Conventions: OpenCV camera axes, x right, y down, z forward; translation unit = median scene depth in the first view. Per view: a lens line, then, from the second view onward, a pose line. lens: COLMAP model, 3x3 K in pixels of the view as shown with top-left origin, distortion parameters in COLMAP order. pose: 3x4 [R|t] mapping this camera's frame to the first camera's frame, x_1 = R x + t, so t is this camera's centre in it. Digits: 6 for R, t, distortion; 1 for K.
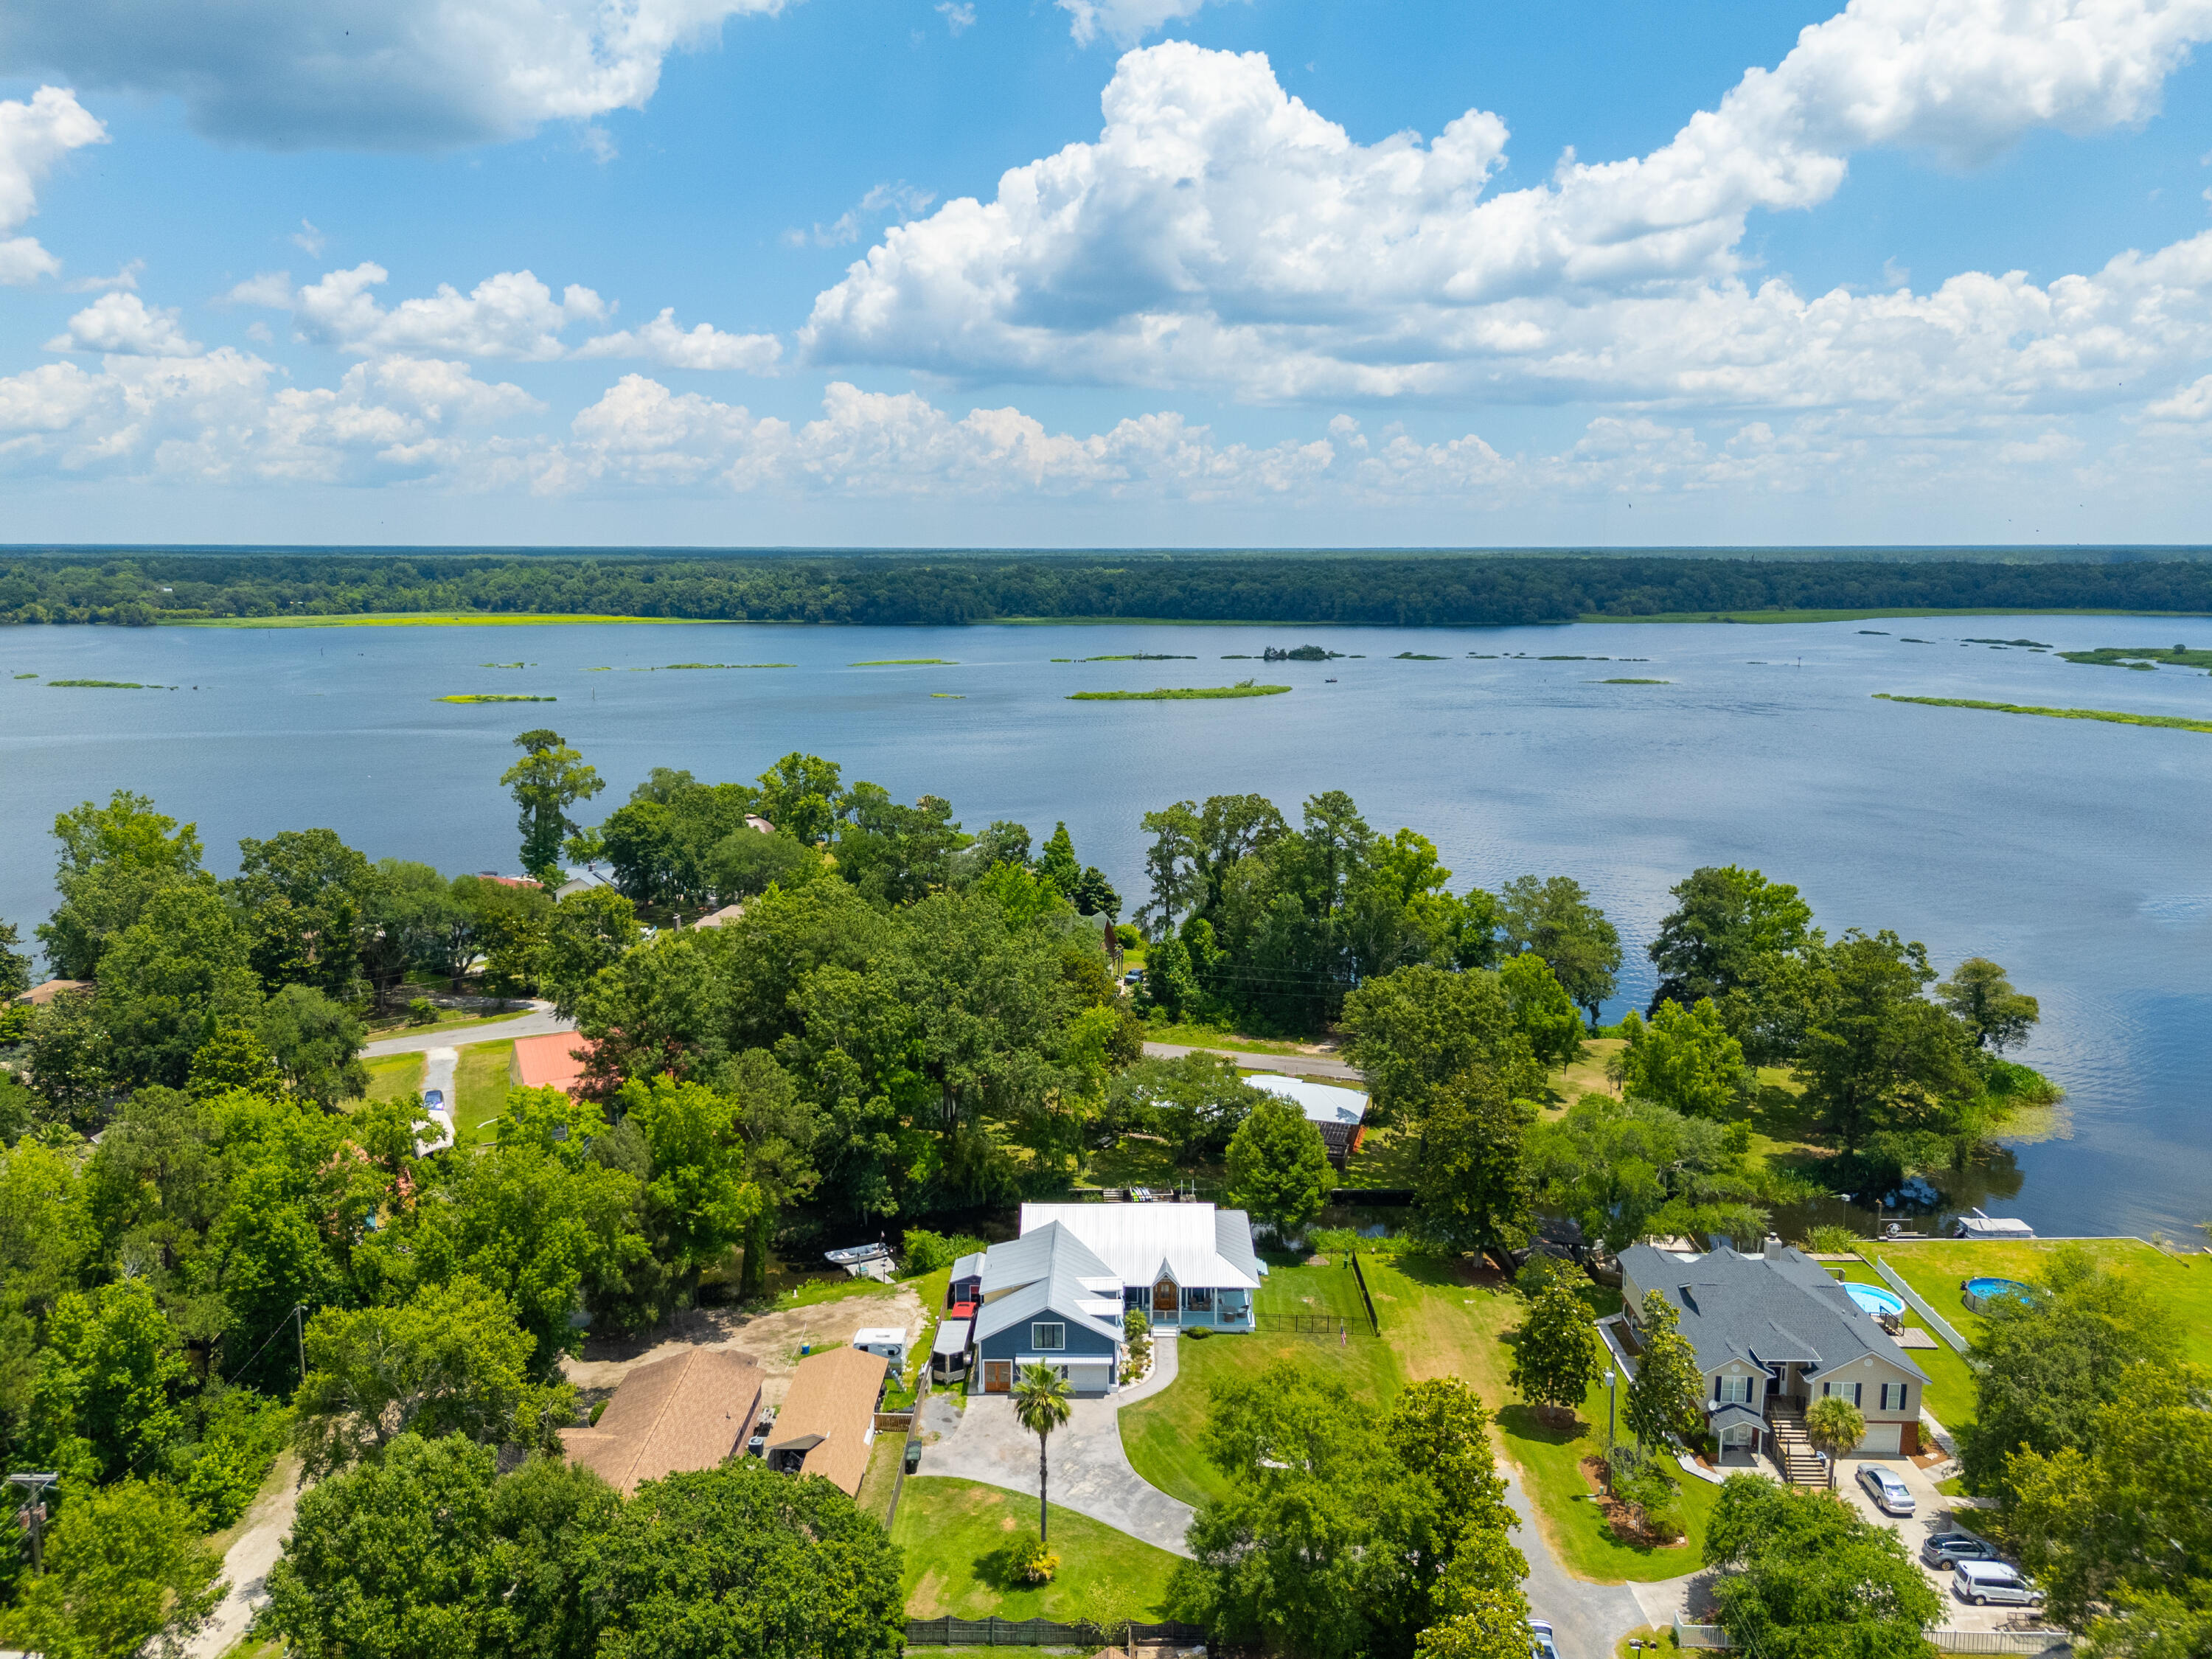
lens RADIAL K [[1615.7, 0, 1106.0], [0, 1615.7, 829.5], [0, 0, 1]] dist [0.011621, 0.005458]
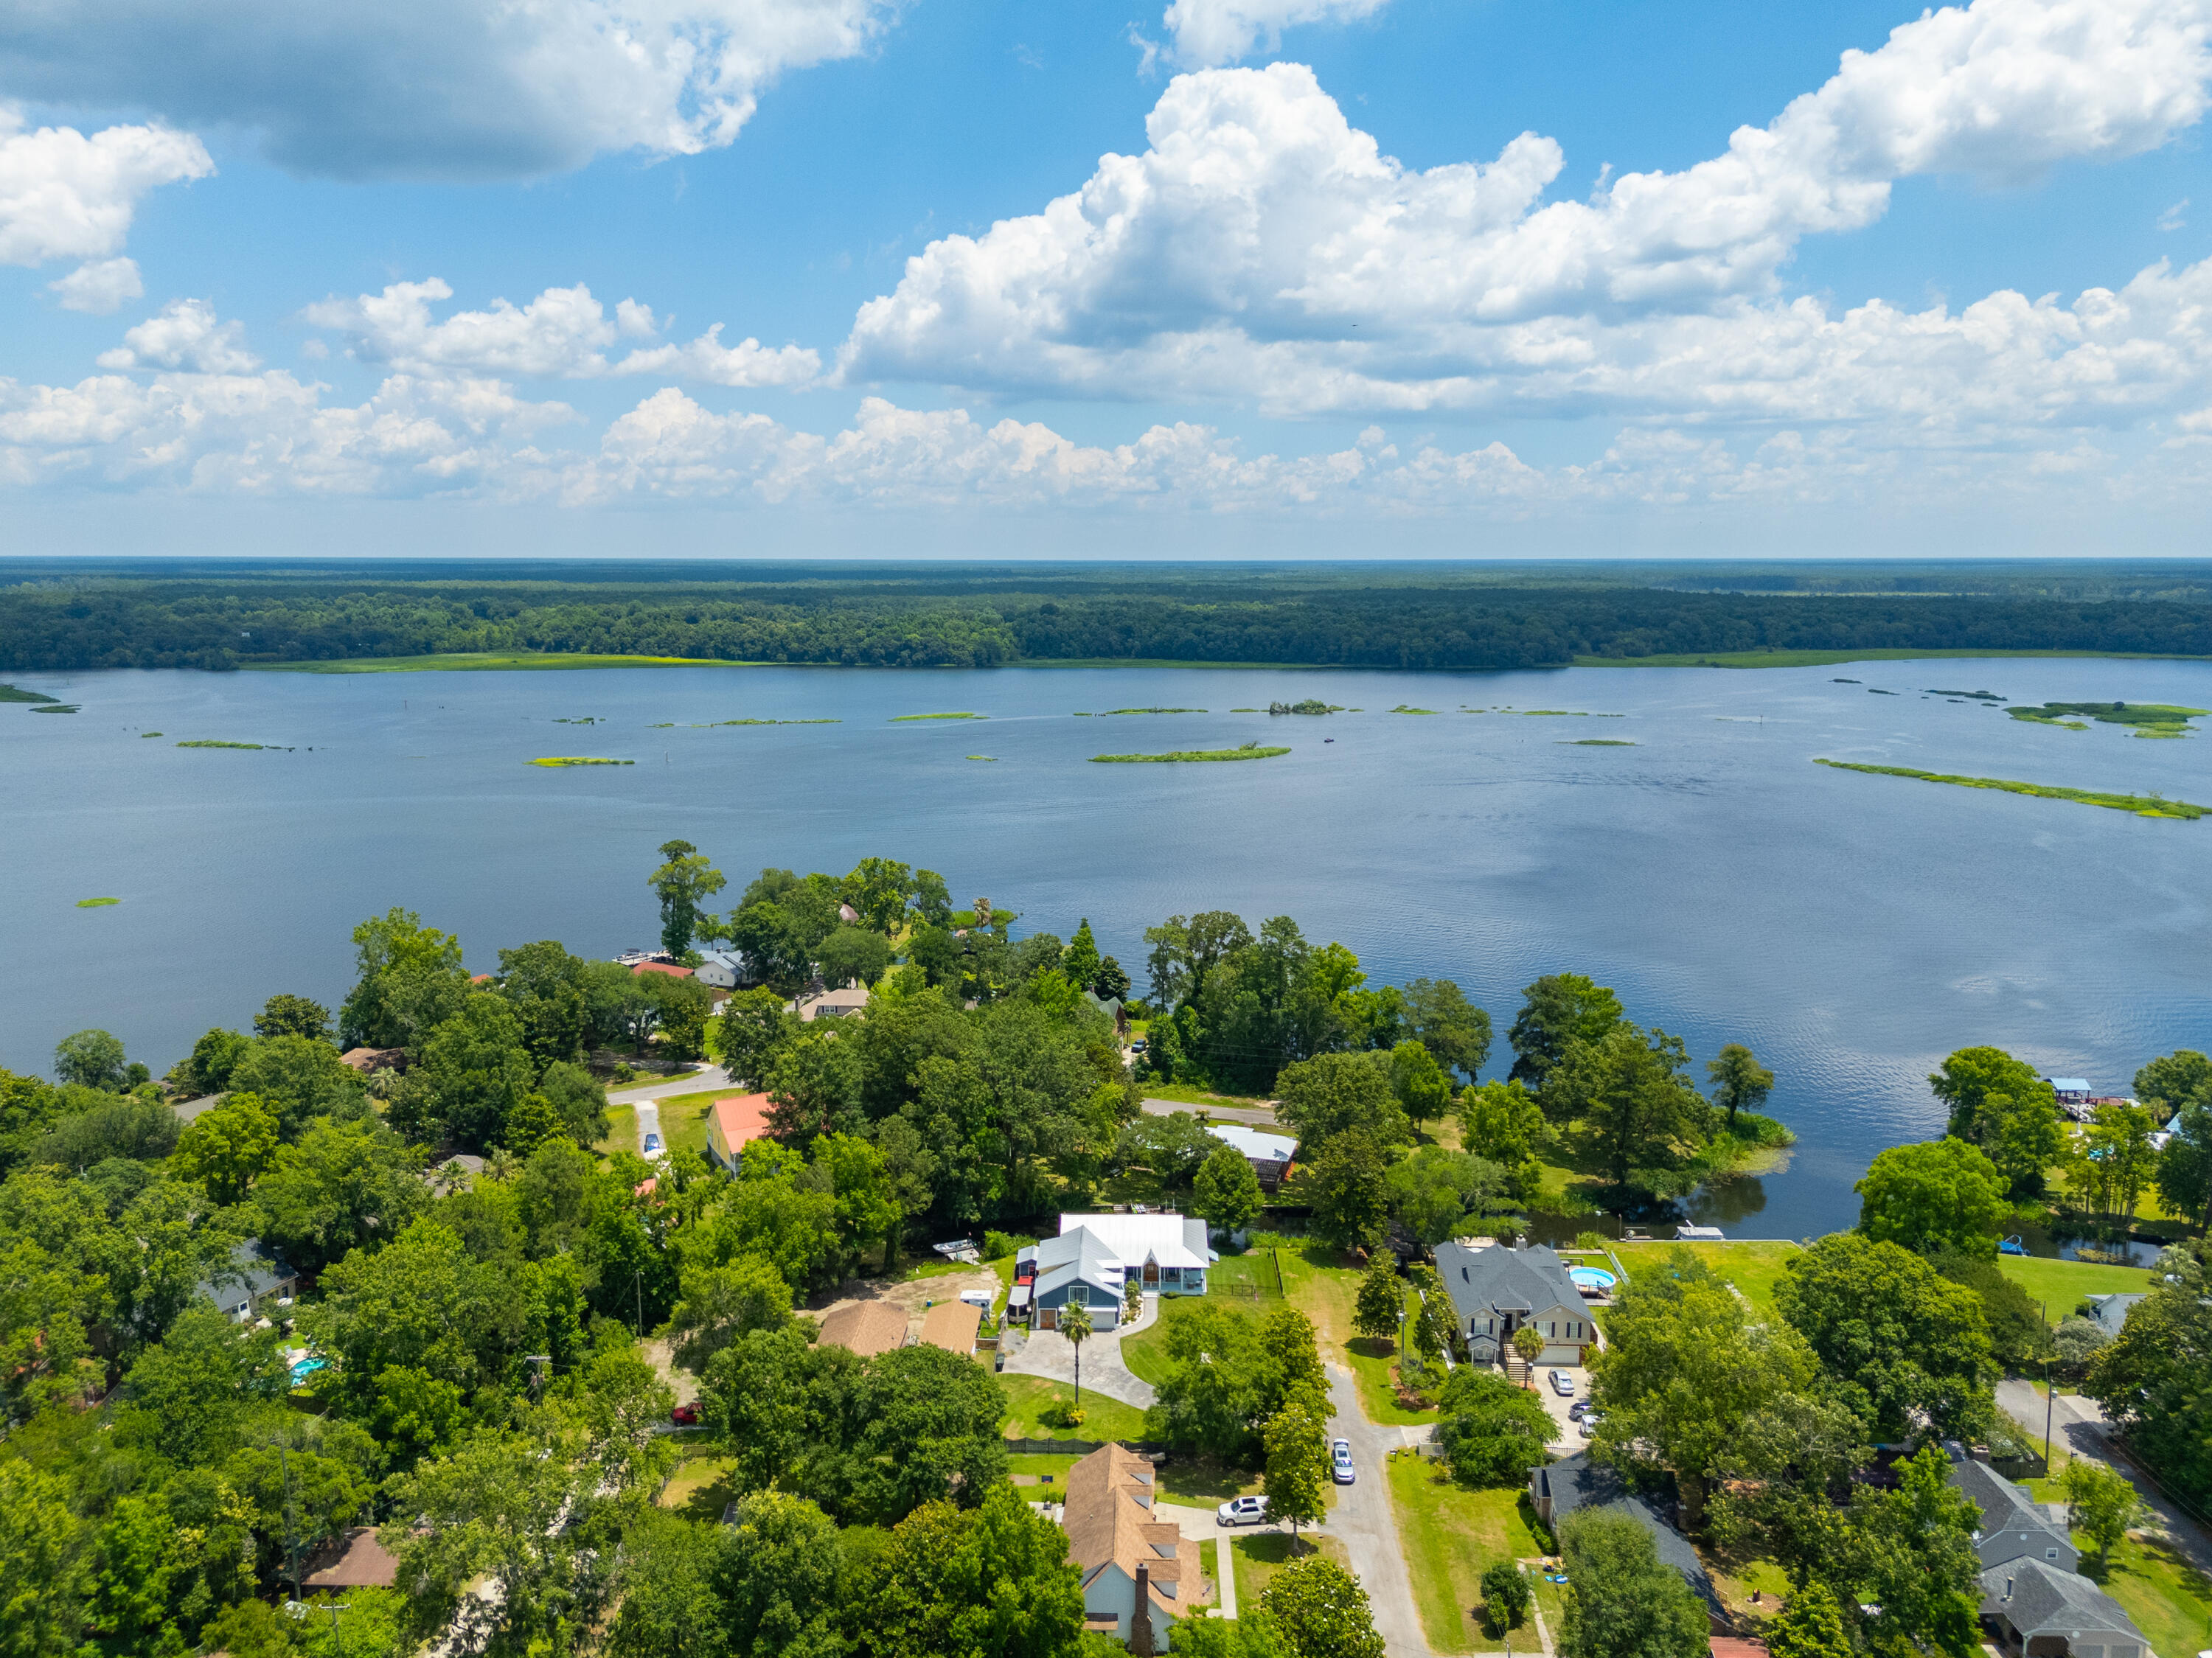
lens RADIAL K [[1570.8, 0, 1106.0], [0, 1570.8, 829.0], [0, 0, 1]] dist [0.021751, 0.000063]
pose [[0.999919, 0.002103, -0.012560, 0.008950], [-0.002272, 0.999908, -0.013380, -0.108911], [0.012531, 0.013408, 0.999832, -0.473098]]
